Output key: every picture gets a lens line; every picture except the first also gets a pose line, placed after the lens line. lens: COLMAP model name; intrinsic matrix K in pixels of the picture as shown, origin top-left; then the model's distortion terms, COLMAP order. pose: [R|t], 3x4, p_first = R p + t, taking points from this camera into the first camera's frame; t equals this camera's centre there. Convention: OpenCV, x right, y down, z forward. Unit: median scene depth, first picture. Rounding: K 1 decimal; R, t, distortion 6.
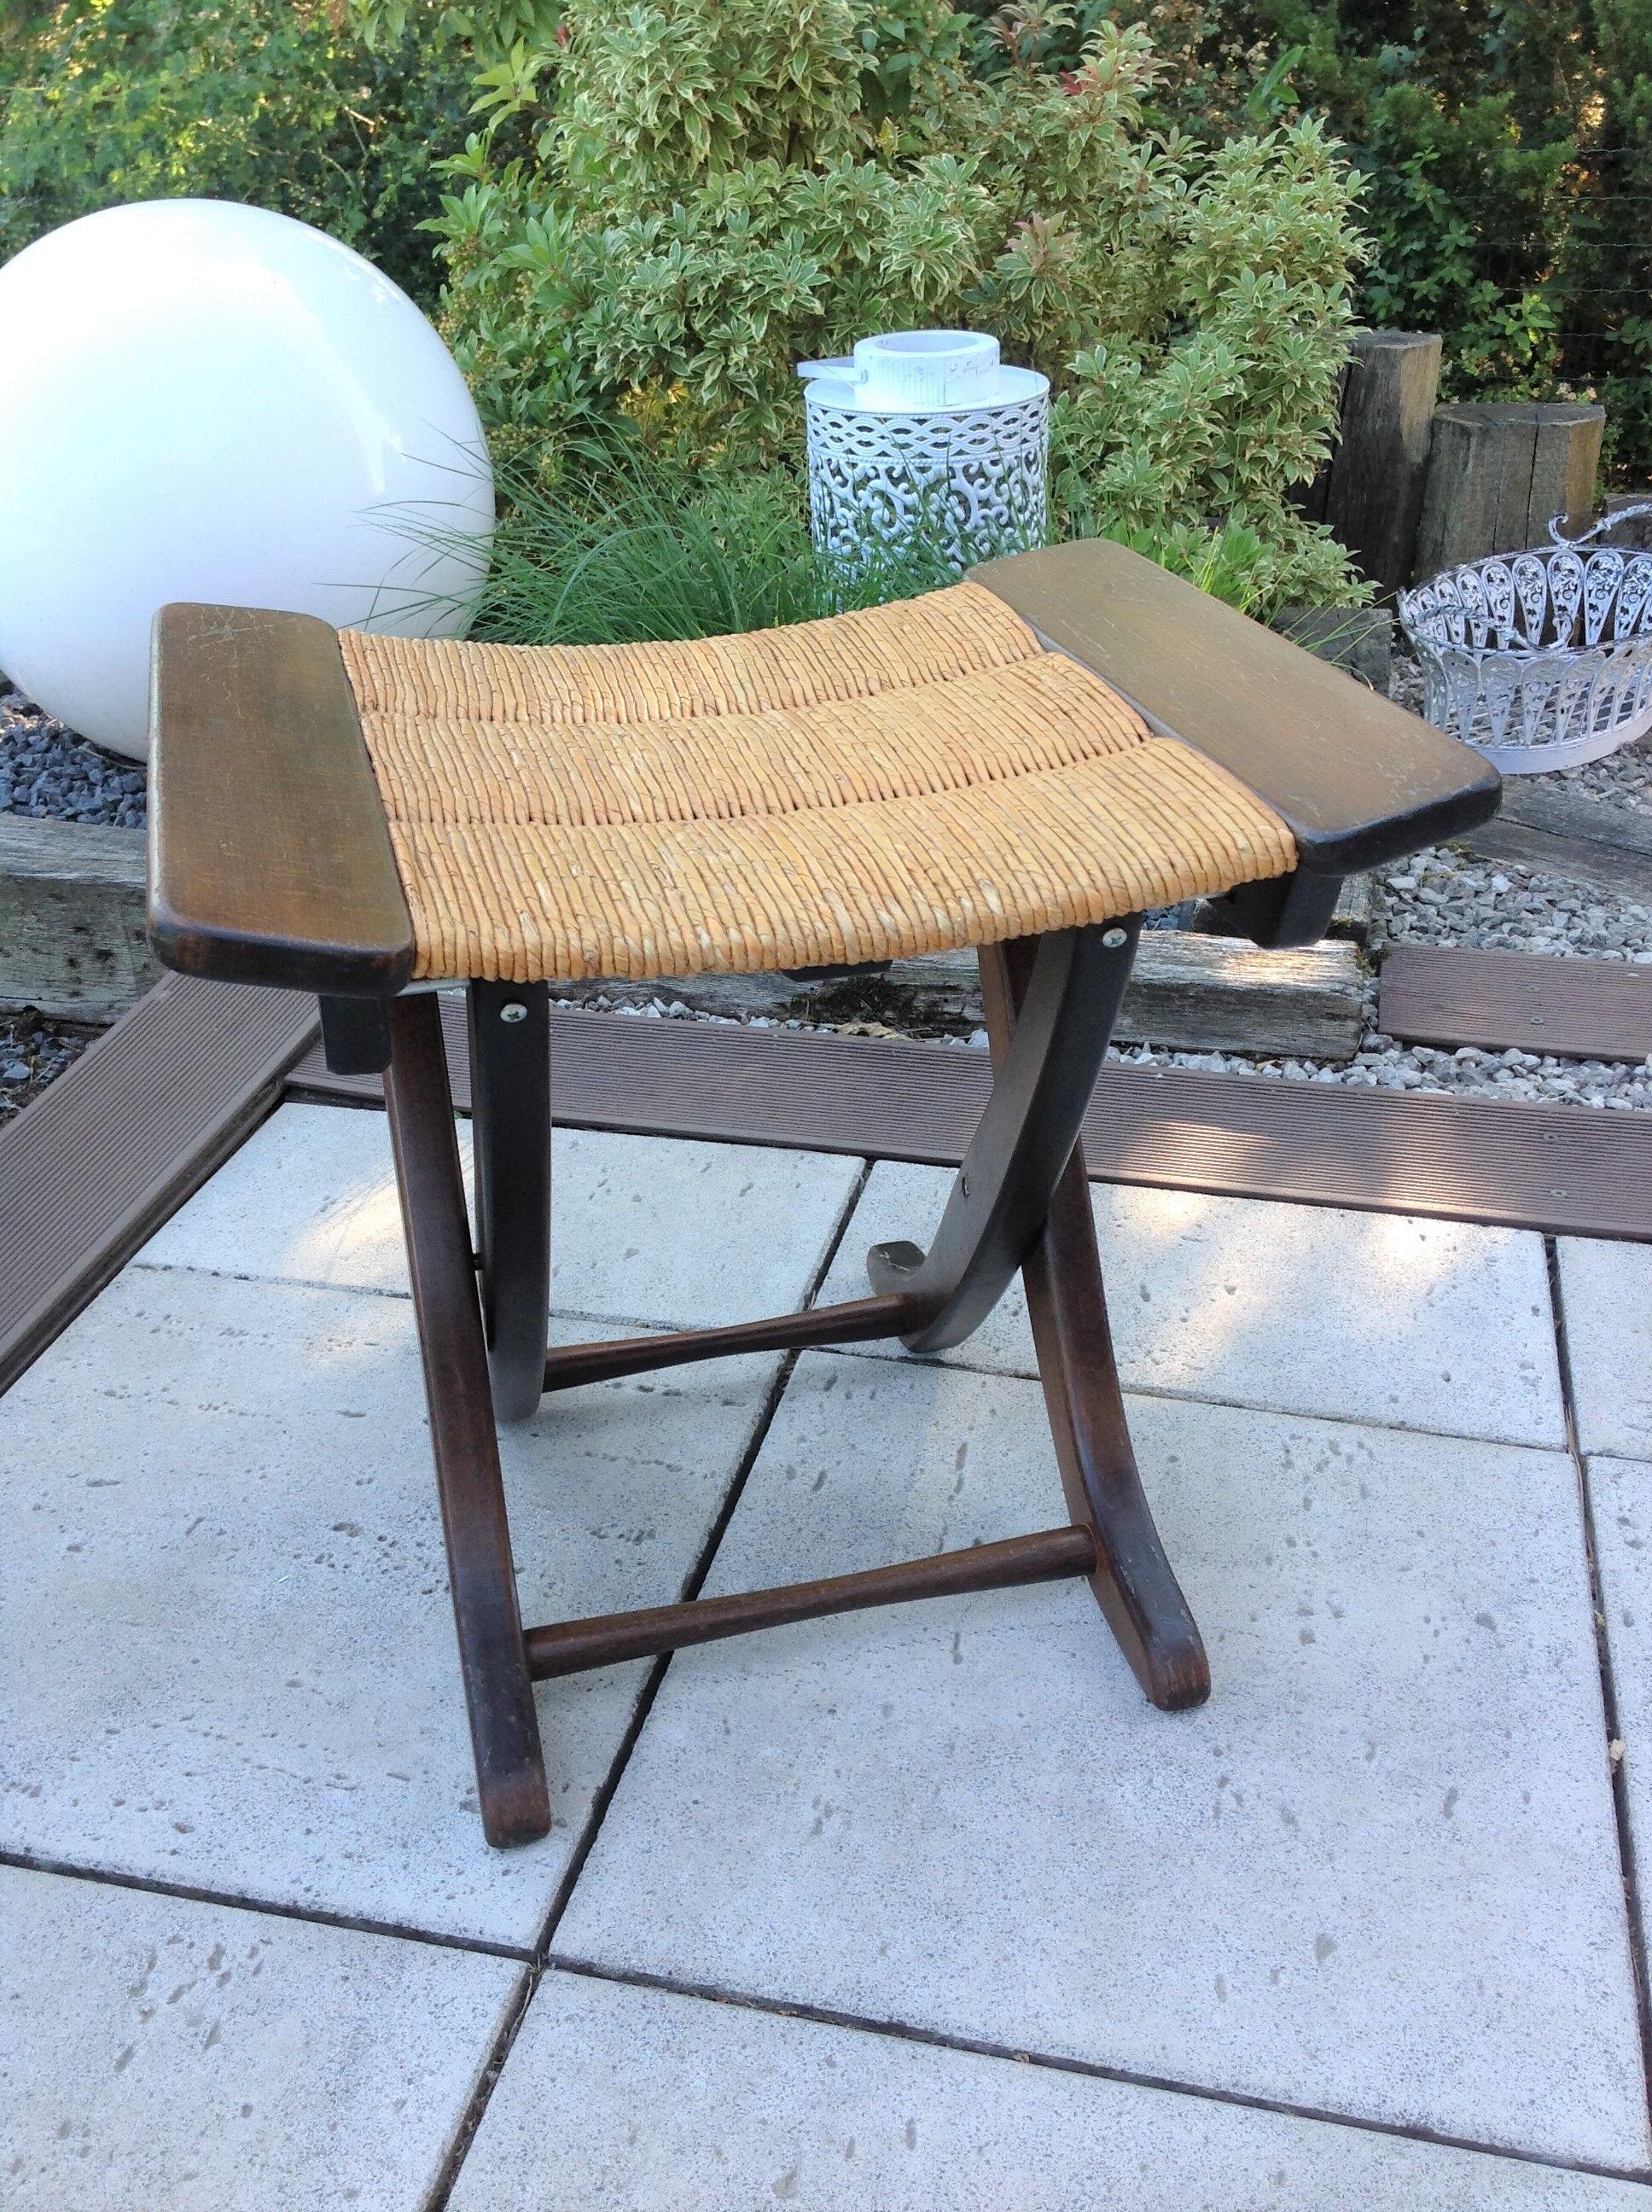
lens RADIAL K [[2168.8, 0, 822.7], [0, 2168.8, 1054.0], [0, 0, 1]] dist [0.119152, -0.265367]
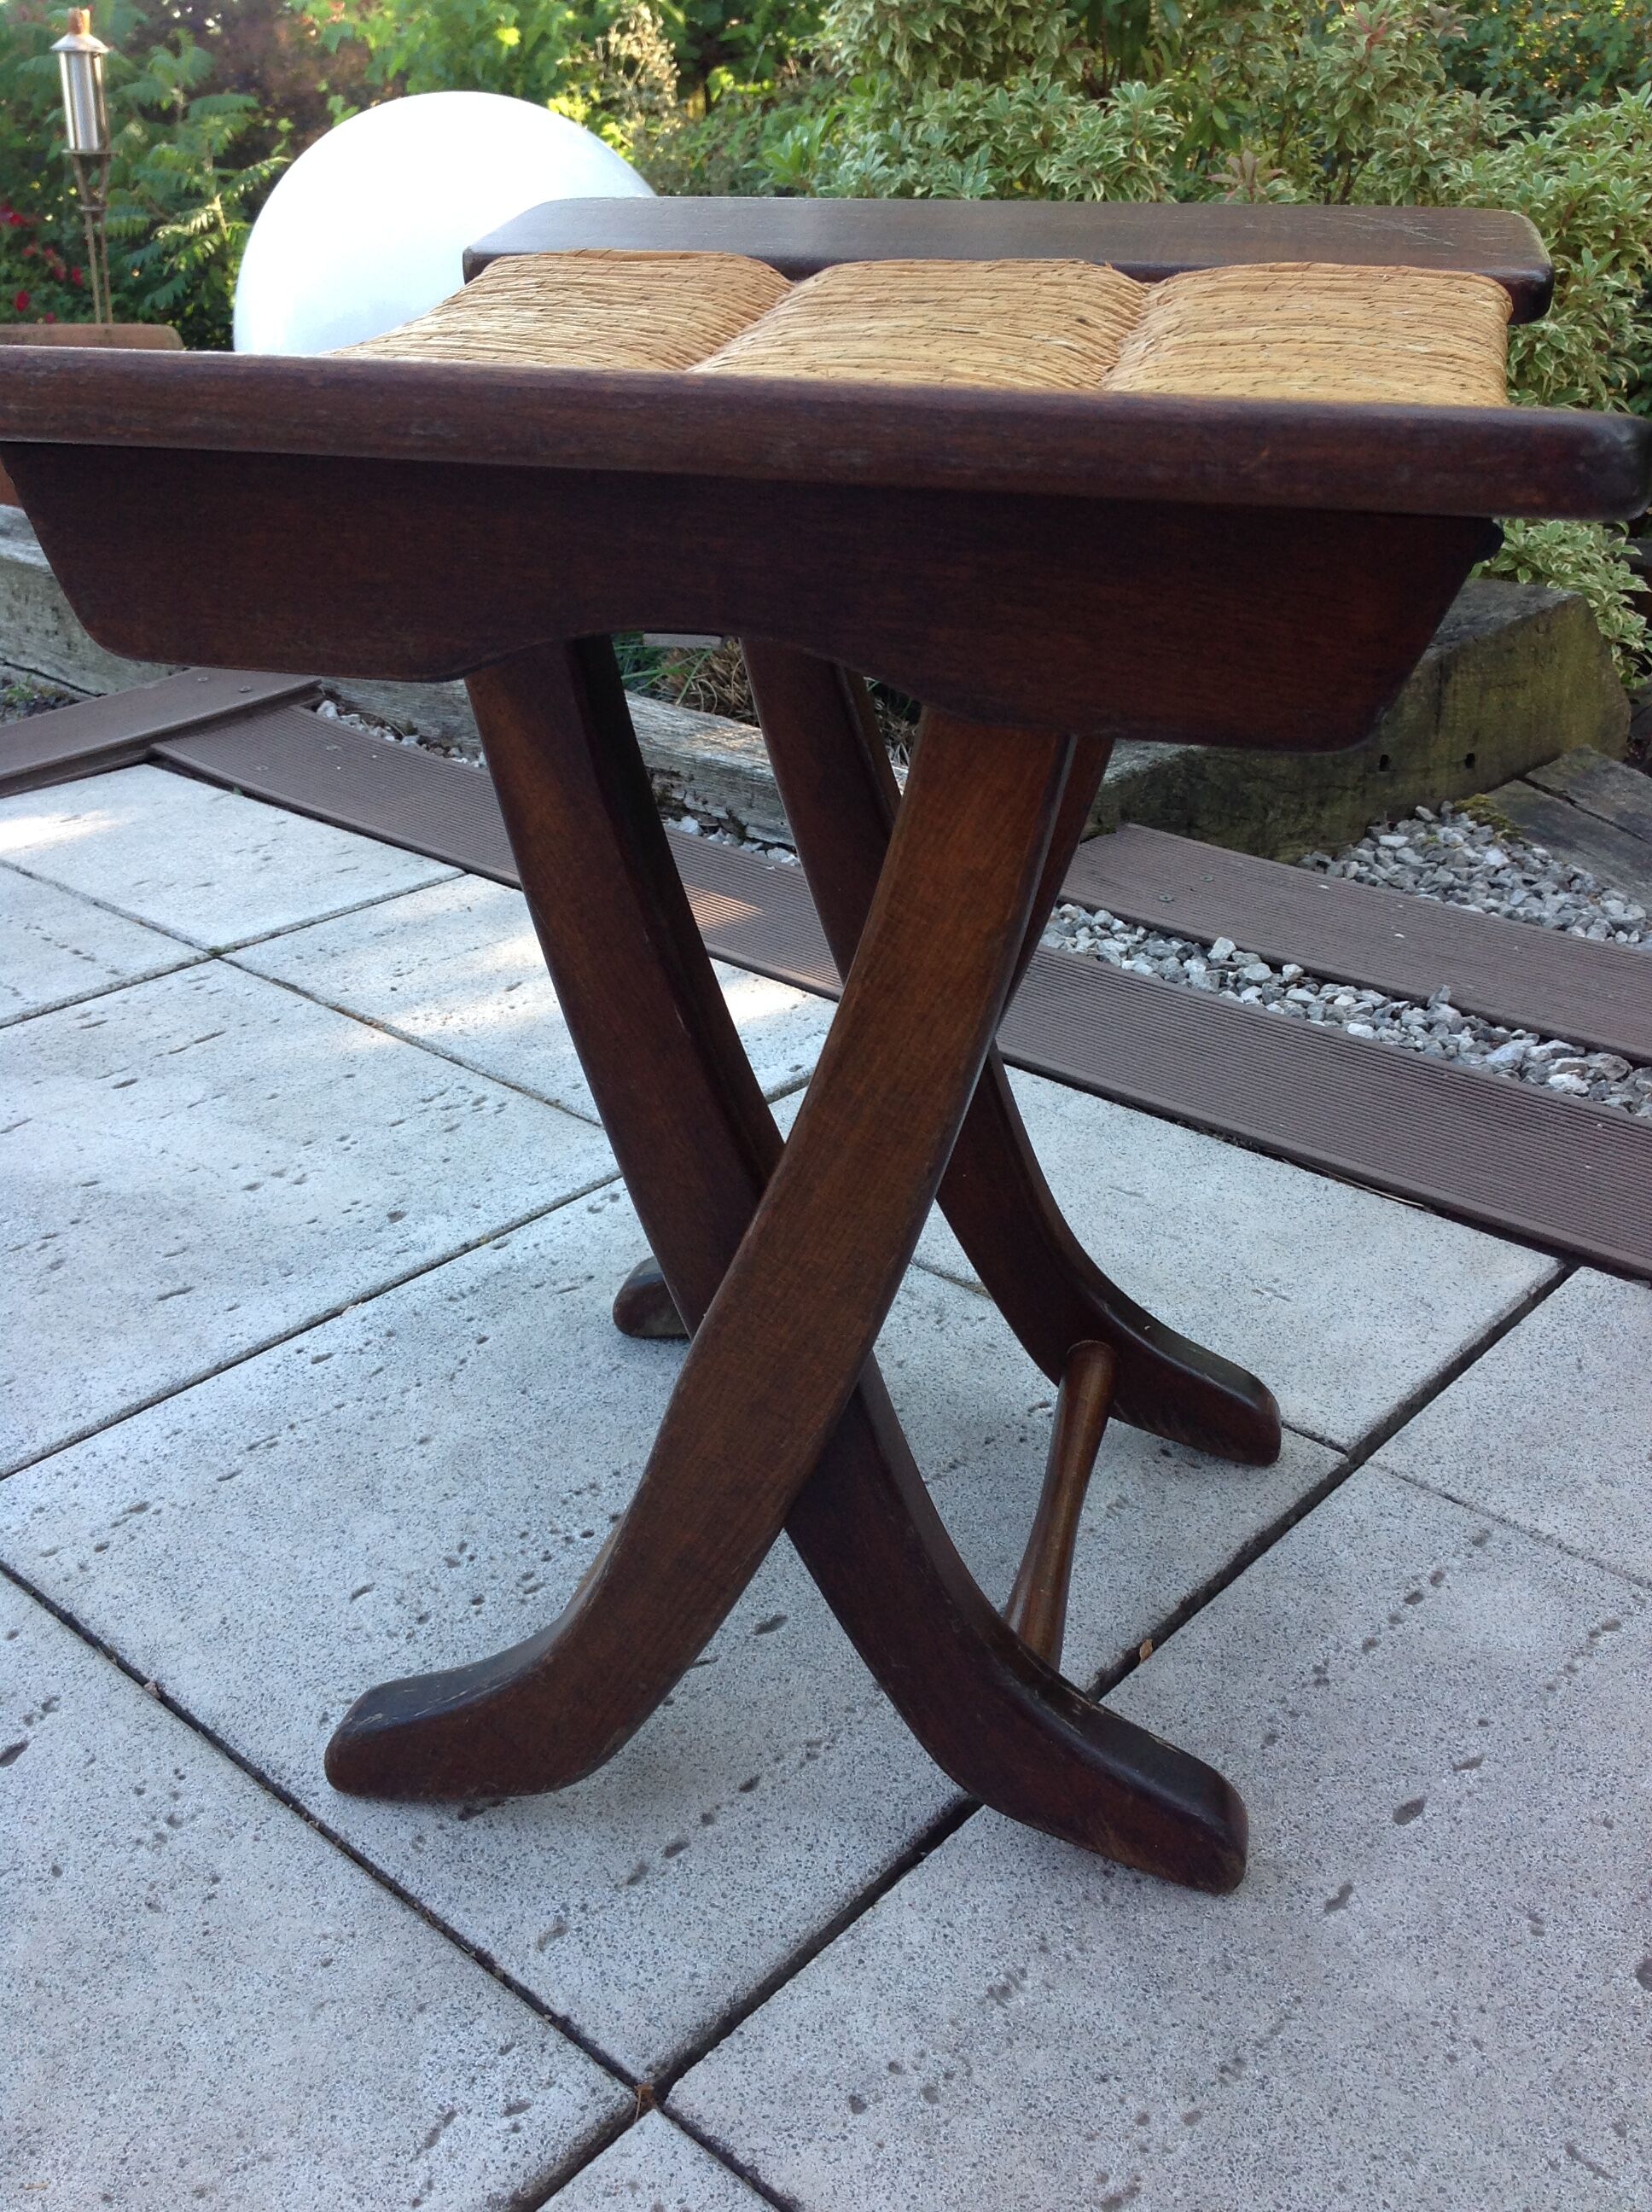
lens RADIAL K [[2168.8, 0, 822.7], [0, 2168.8, 1054.0], [0, 0, 1]] dist [0.119152, -0.265367]
pose [[0.878269, 0.210527, -0.429327, 0.556906], [-0.229215, 0.973340, 0.008391, 0.071094], [0.419648, 0.091038, 0.903110, 0.054687]]
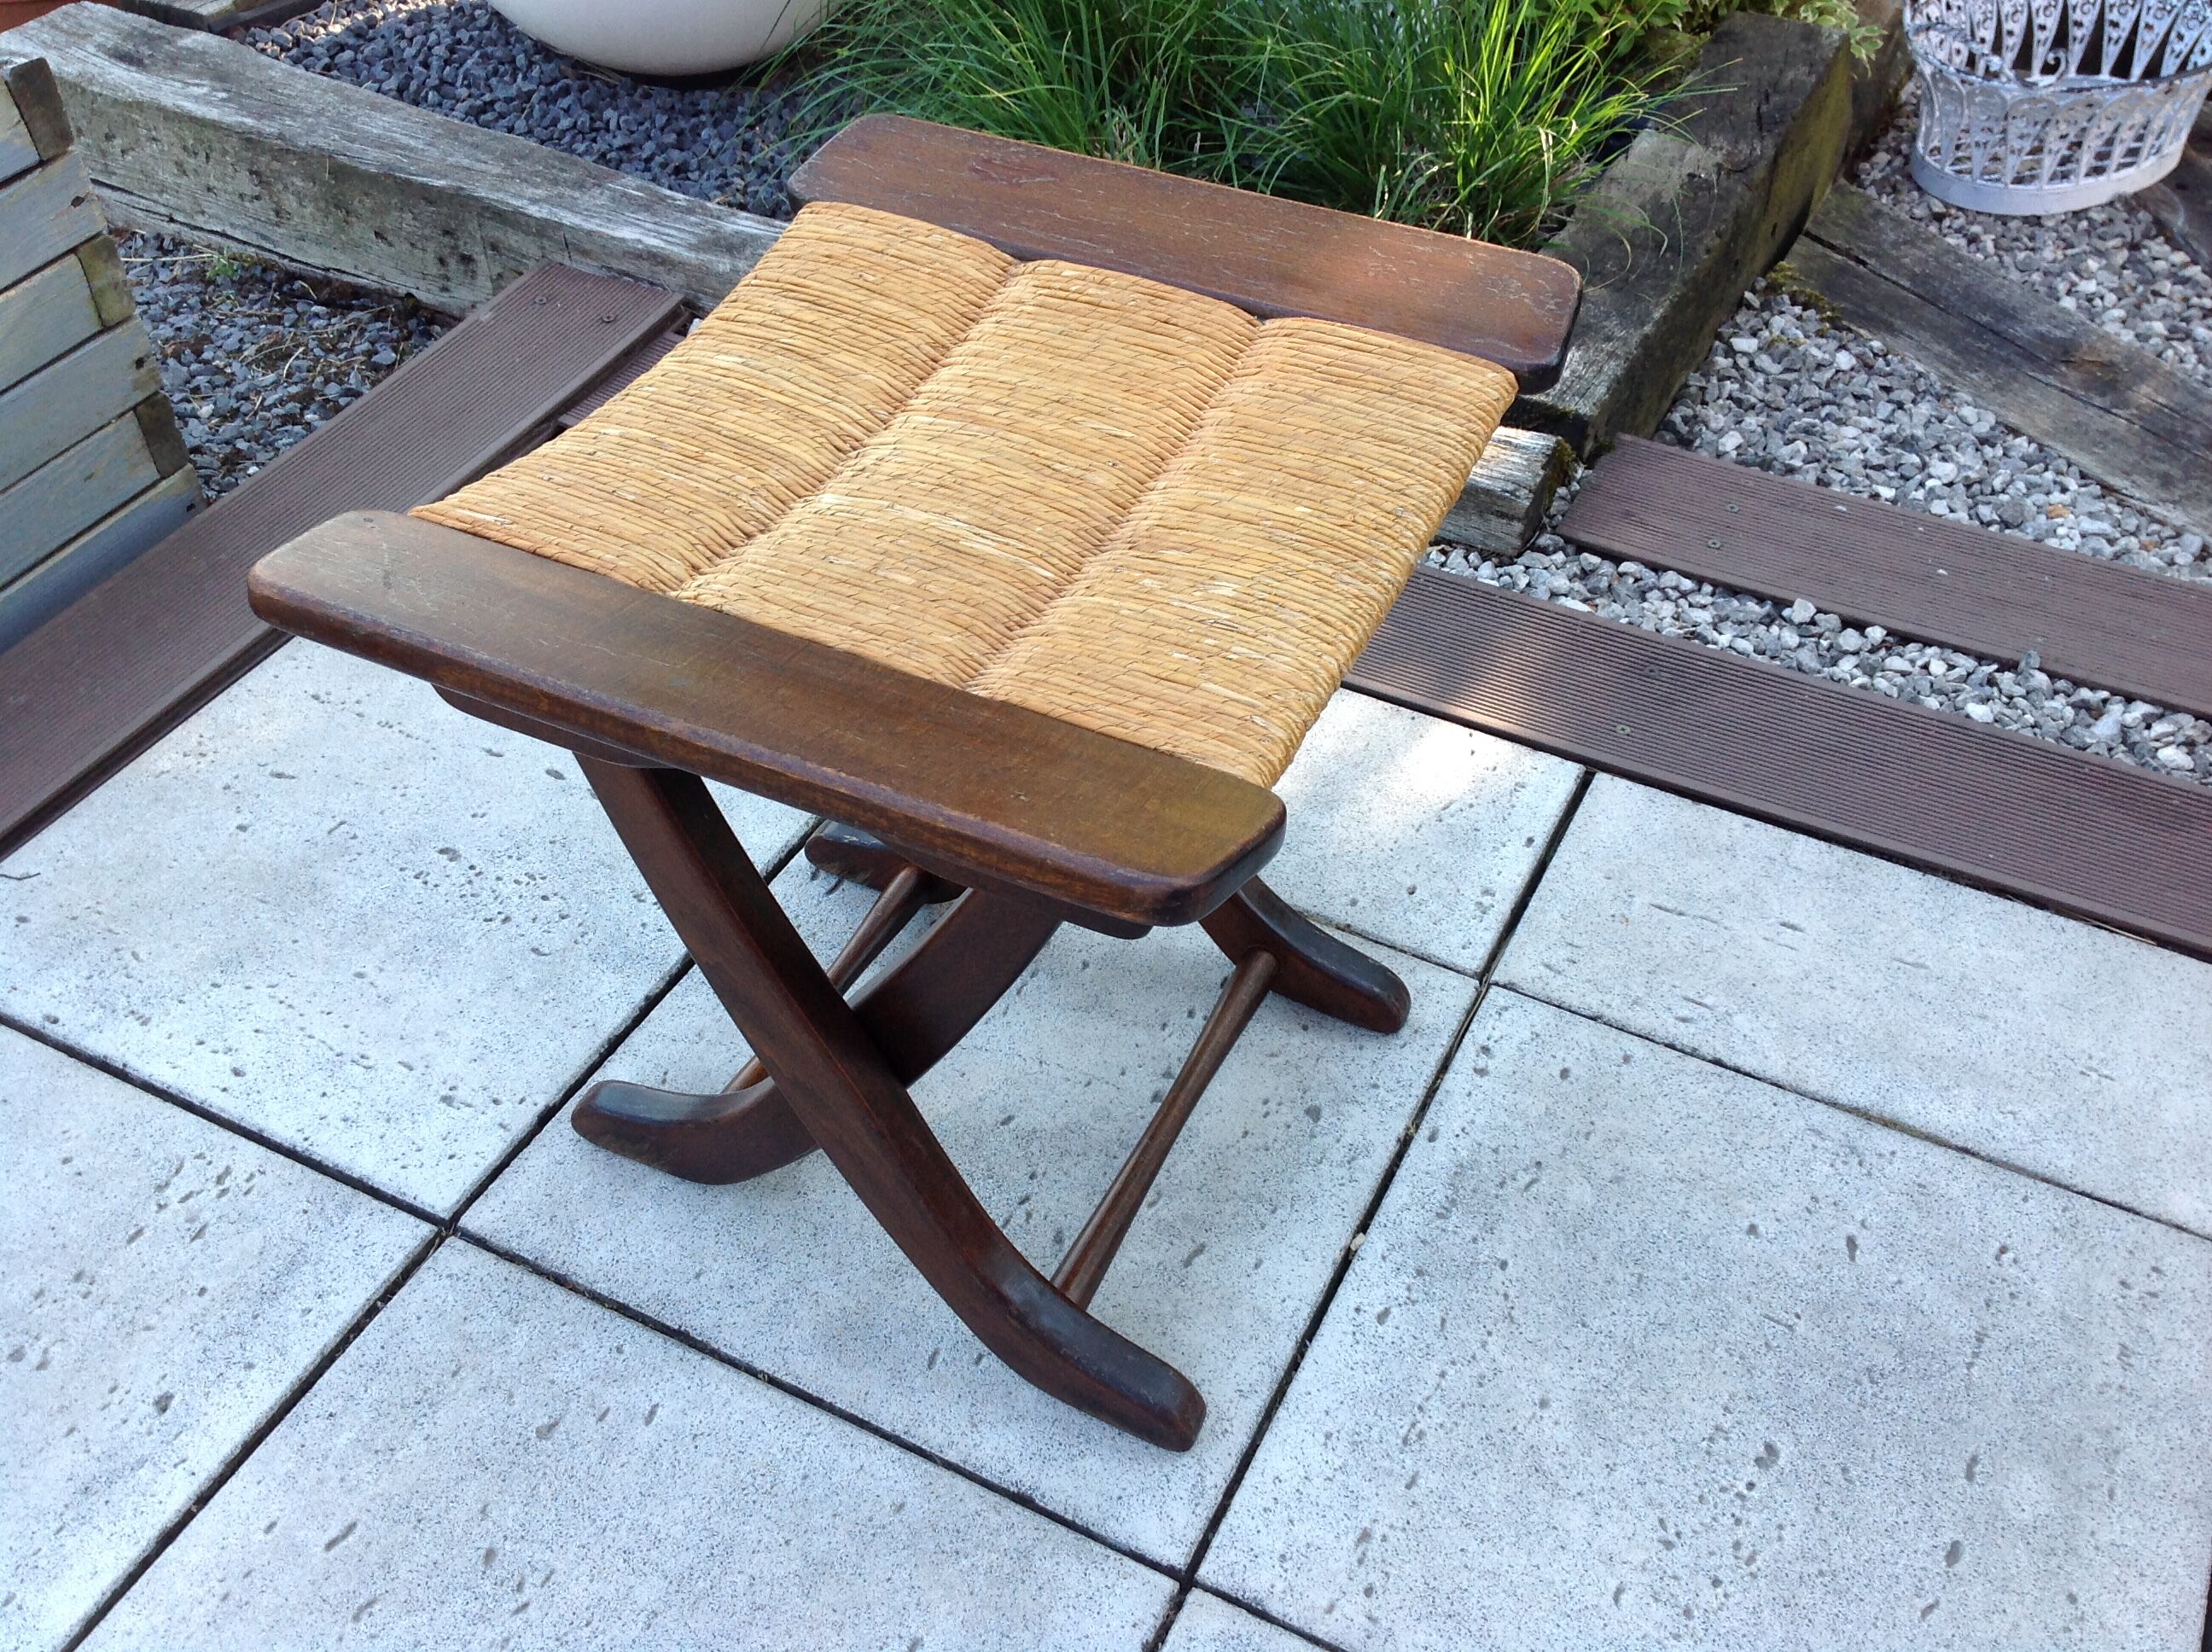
lens RADIAL K [[2133.4, 0, 1107.0], [0, 2133.4, 834.7], [0, 0, 1]] dist [0.138201, -0.316597]
pose [[0.972164, 0.182558, -0.146864, 0.198044], [-0.138425, 0.953247, 0.268623, -0.105422], [0.189037, -0.240817, 0.951983, -0.048788]]
